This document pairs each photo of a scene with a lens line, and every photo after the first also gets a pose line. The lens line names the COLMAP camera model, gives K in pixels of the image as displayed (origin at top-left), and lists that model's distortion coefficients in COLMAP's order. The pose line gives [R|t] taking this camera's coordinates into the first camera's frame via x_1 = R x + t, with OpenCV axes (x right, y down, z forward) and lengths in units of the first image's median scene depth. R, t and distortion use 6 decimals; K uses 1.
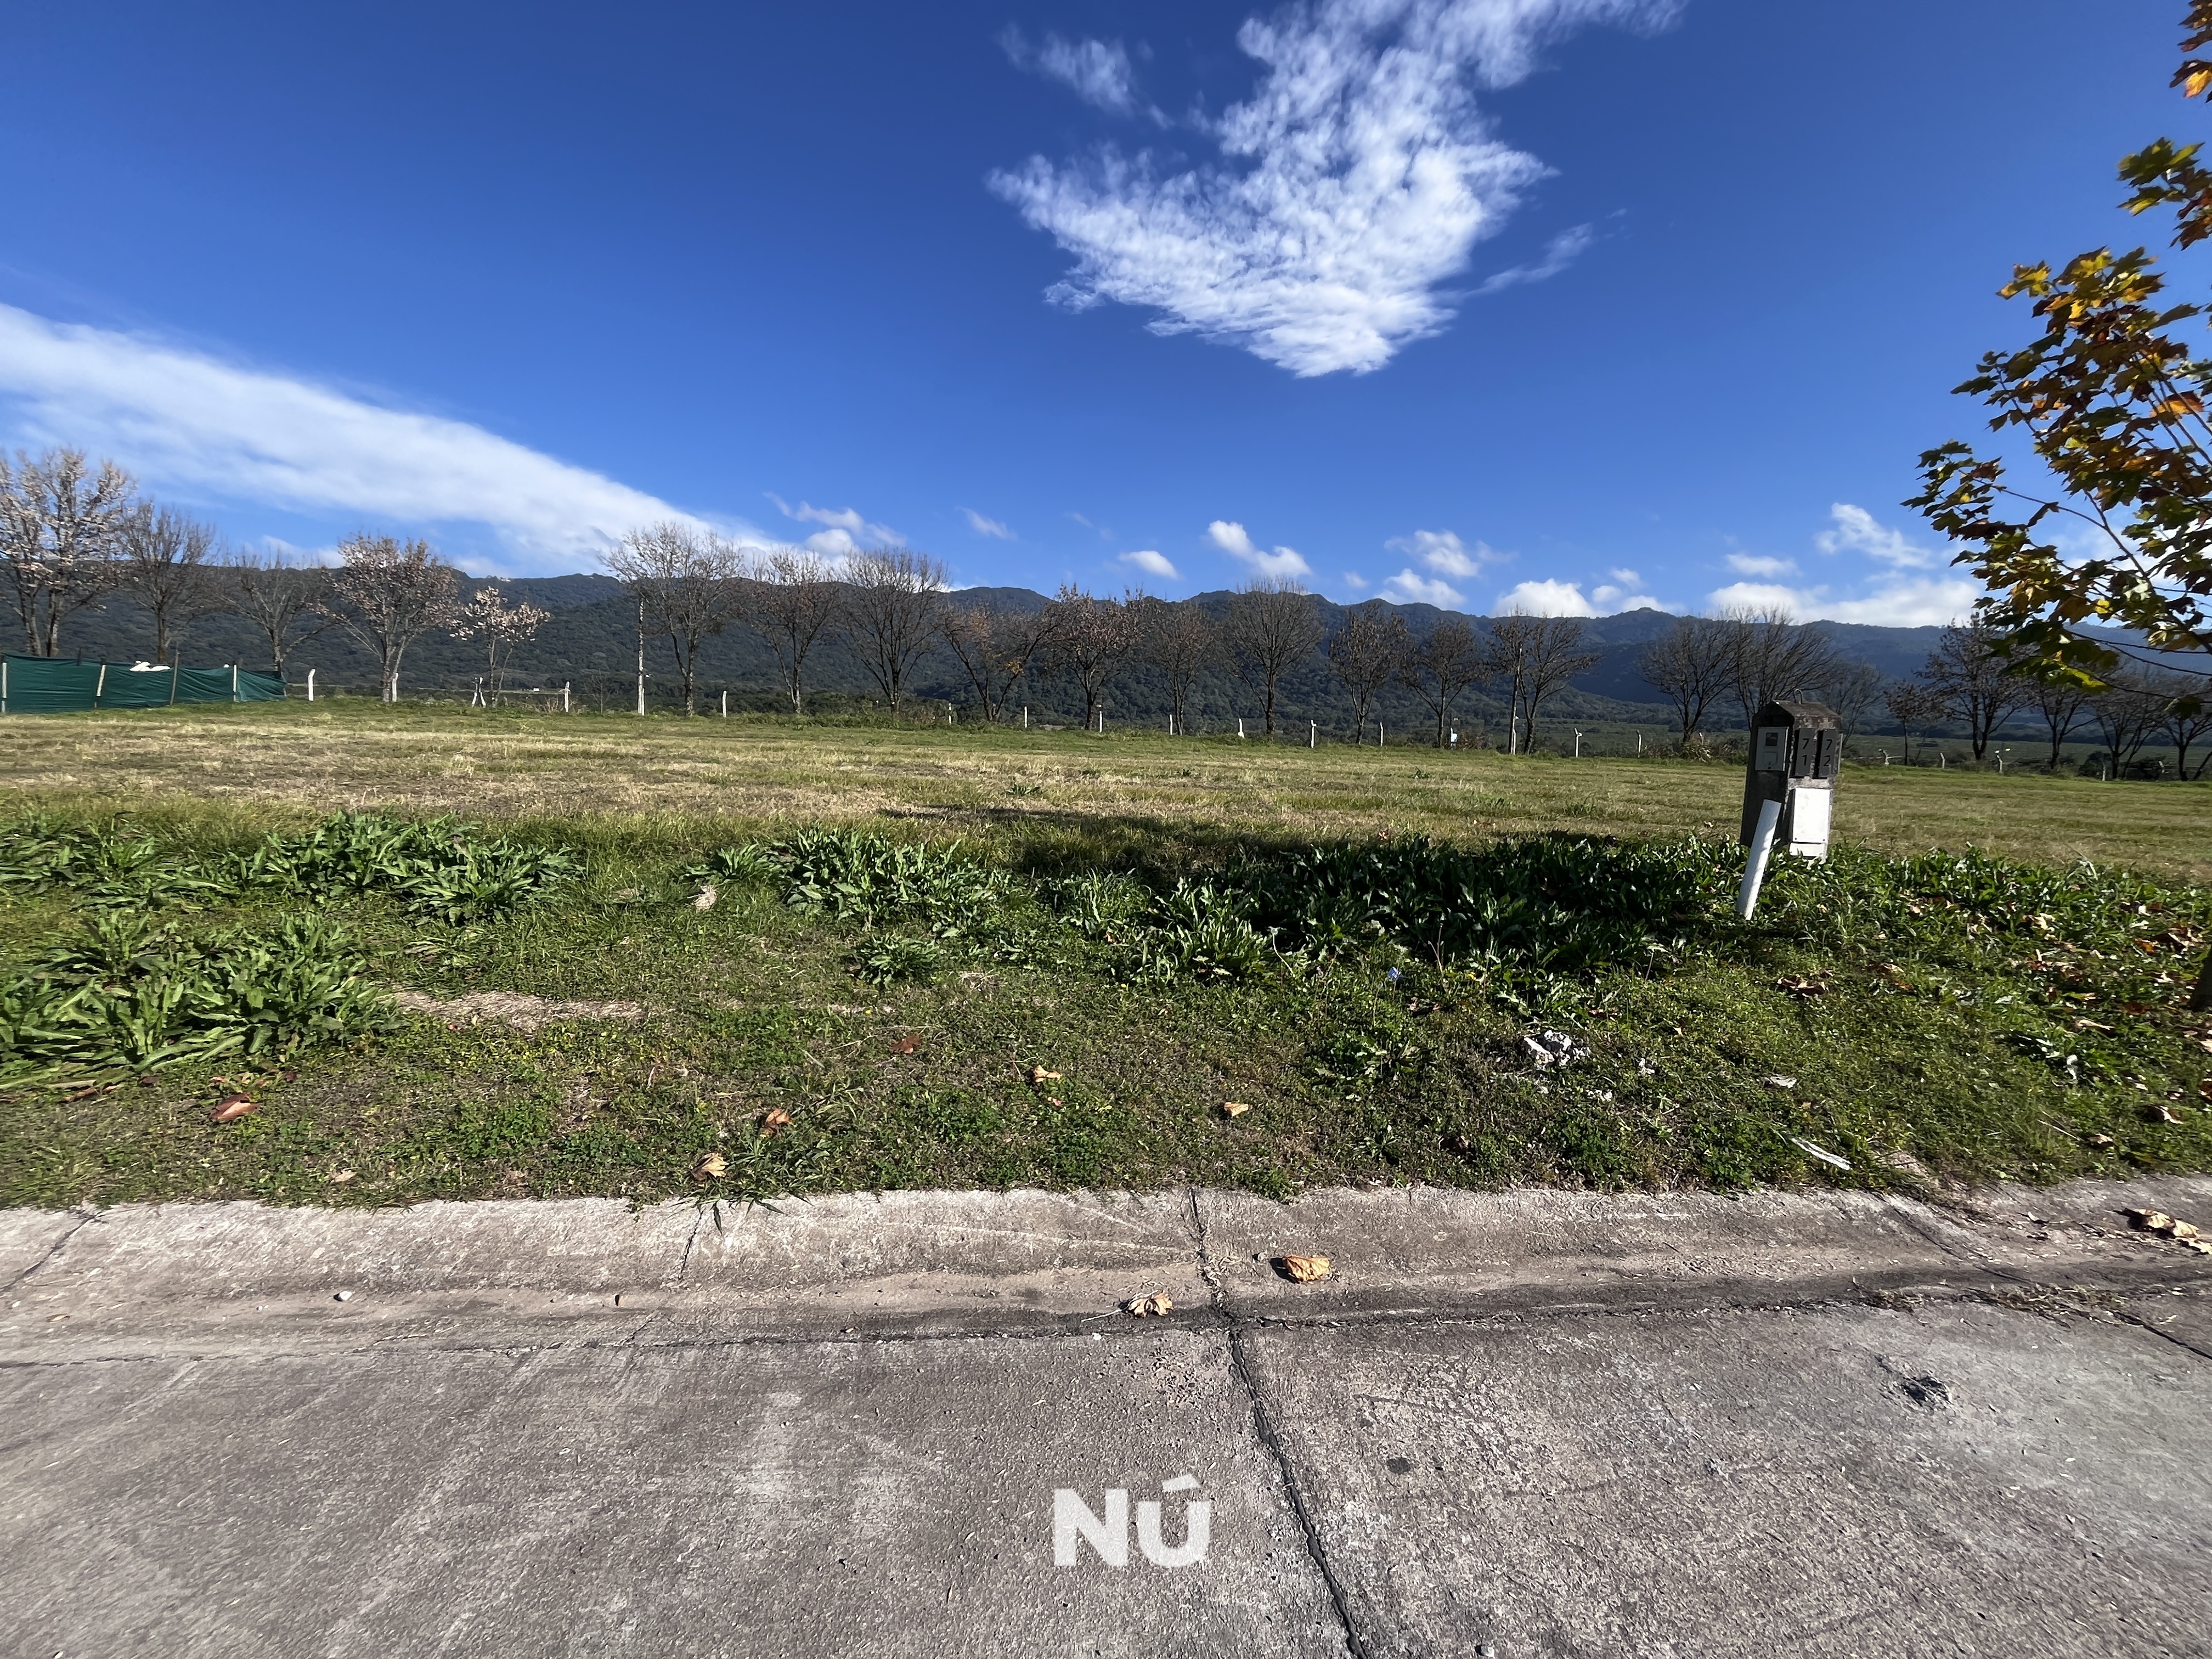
lens RADIAL K [[893.8, 0, 1103.9], [0, 893.8, 819.3], [0, 0, 1]] dist [-0.014597, 0.000086]
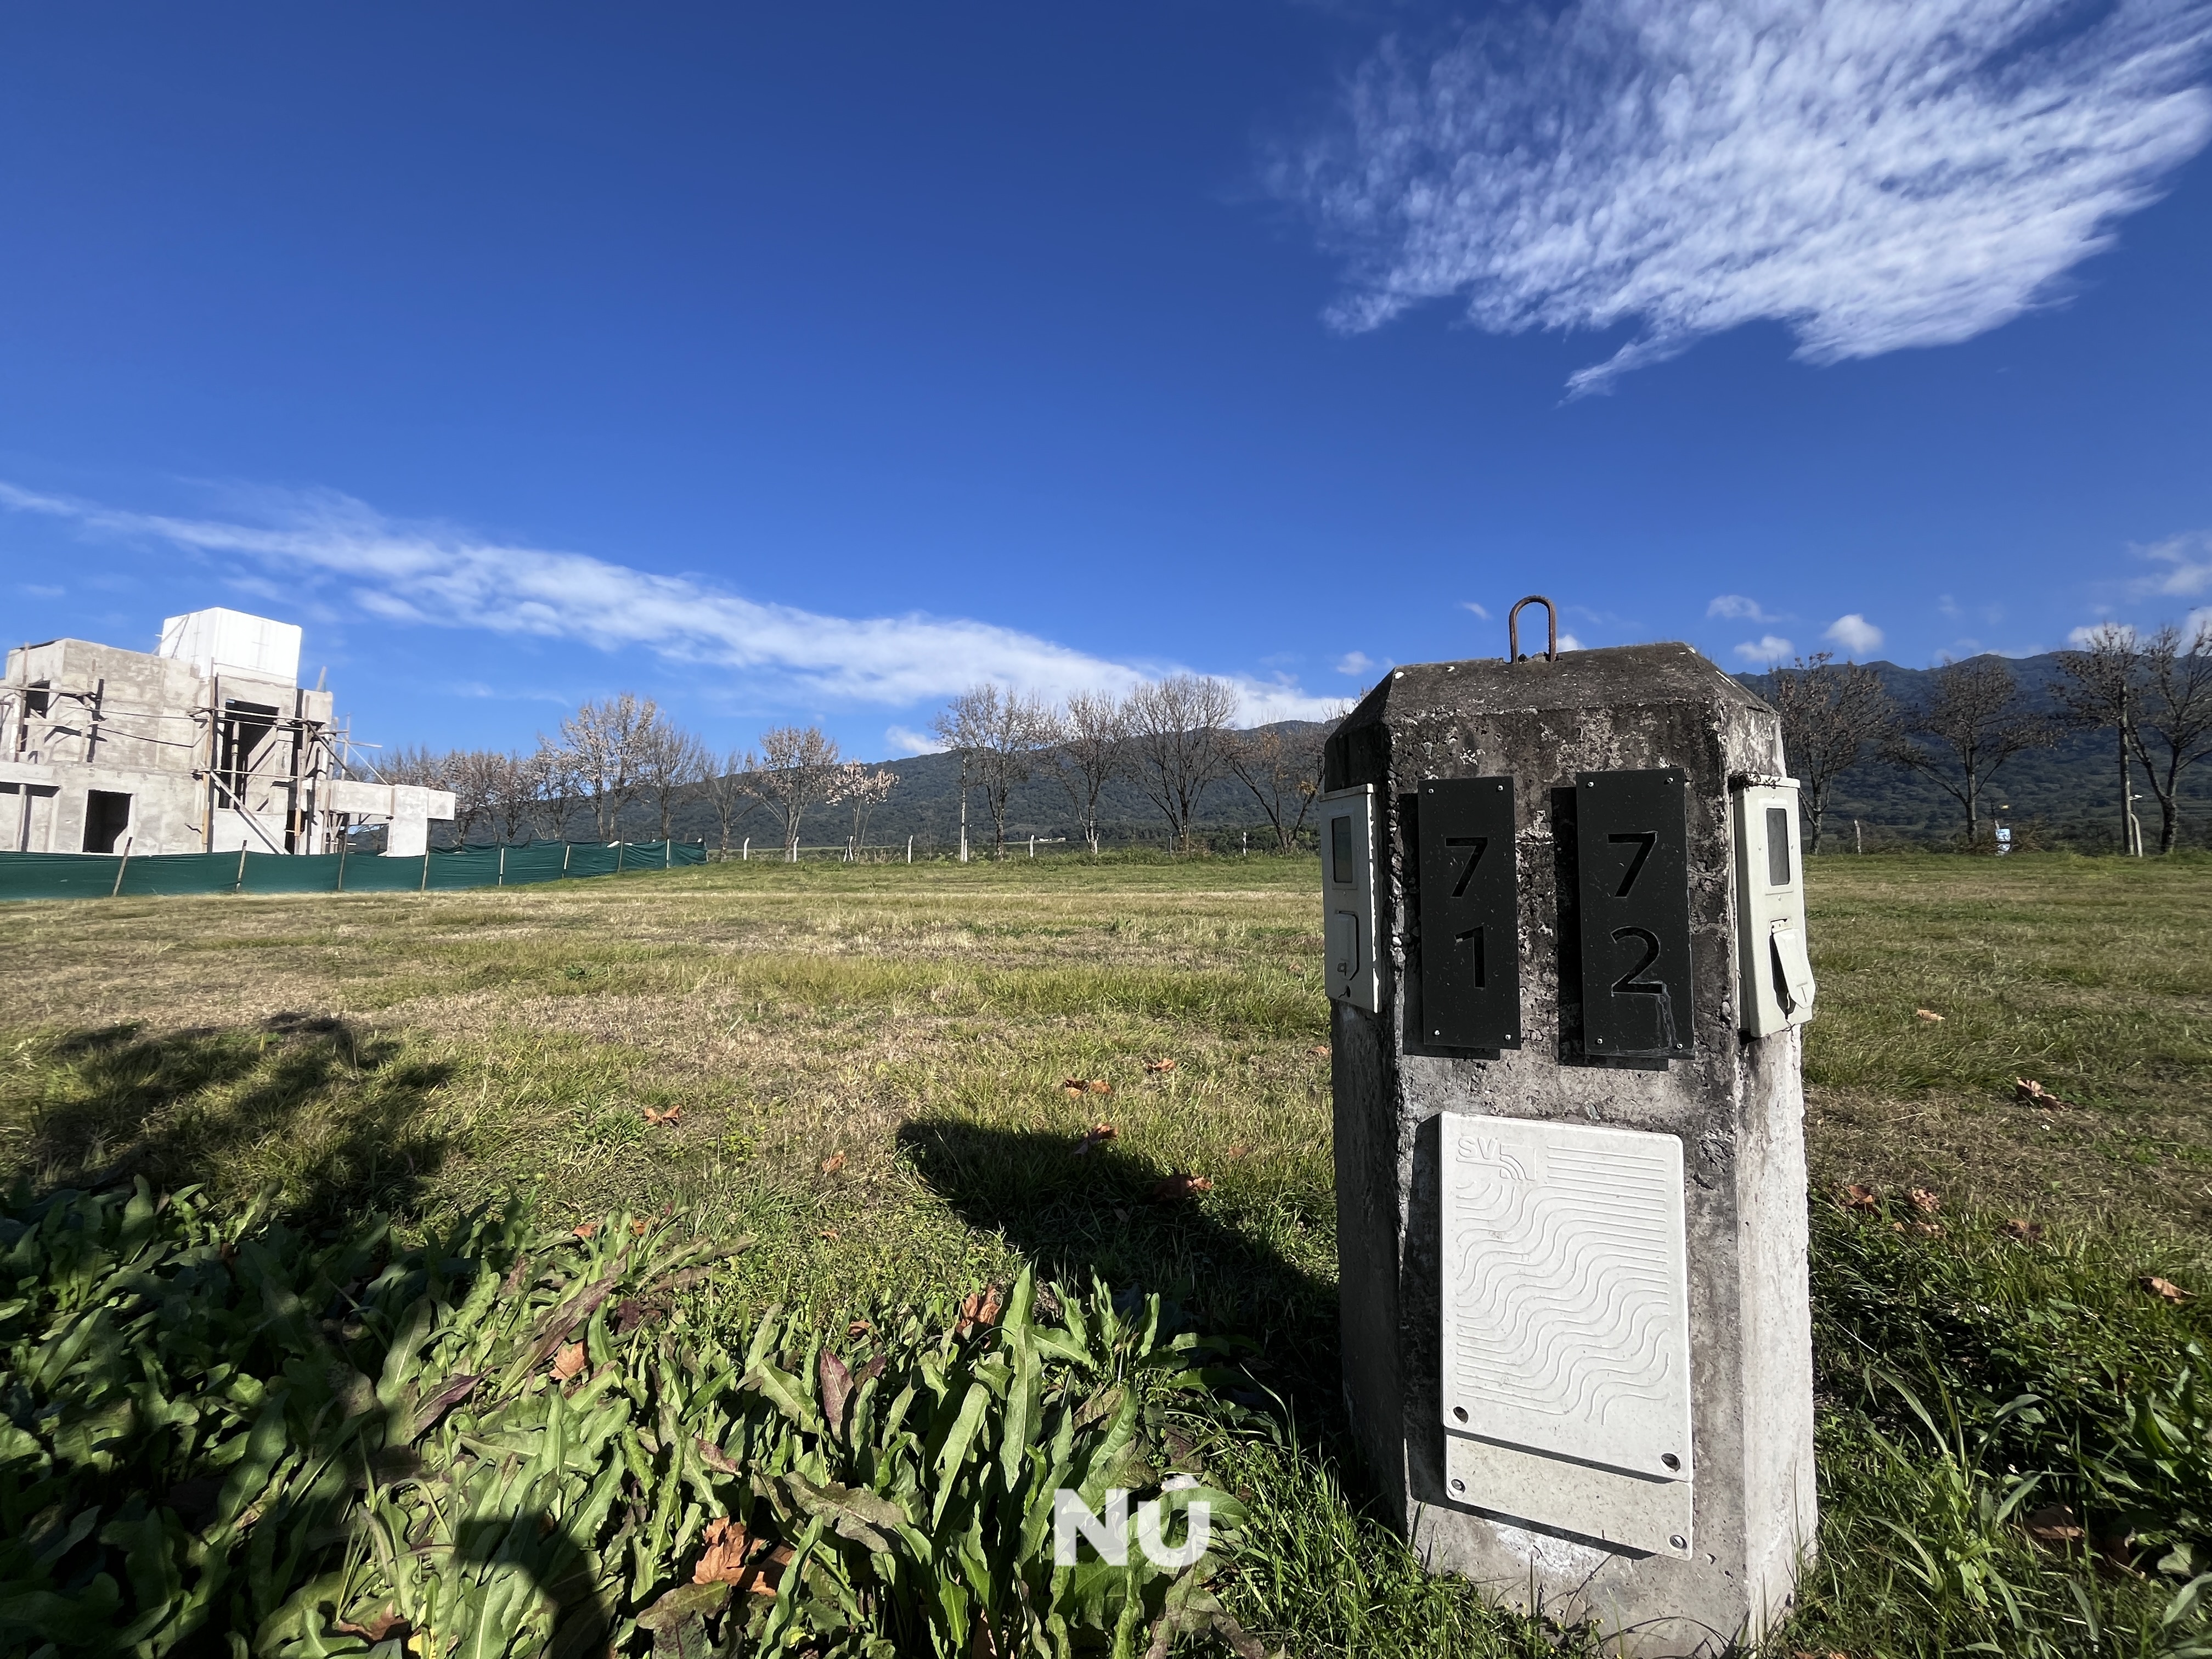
lens RADIAL K [[893.8, 0, 1103.9], [0, 893.8, 819.3], [0, 0, 1]] dist [-0.014597, 0.000086]
pose [[0.873718, -0.071111, -0.481206, 0.154489], [0.000998, 0.989517, -0.144415, -0.012906], [0.486431, 0.125698, 0.864630, 0.152318]]
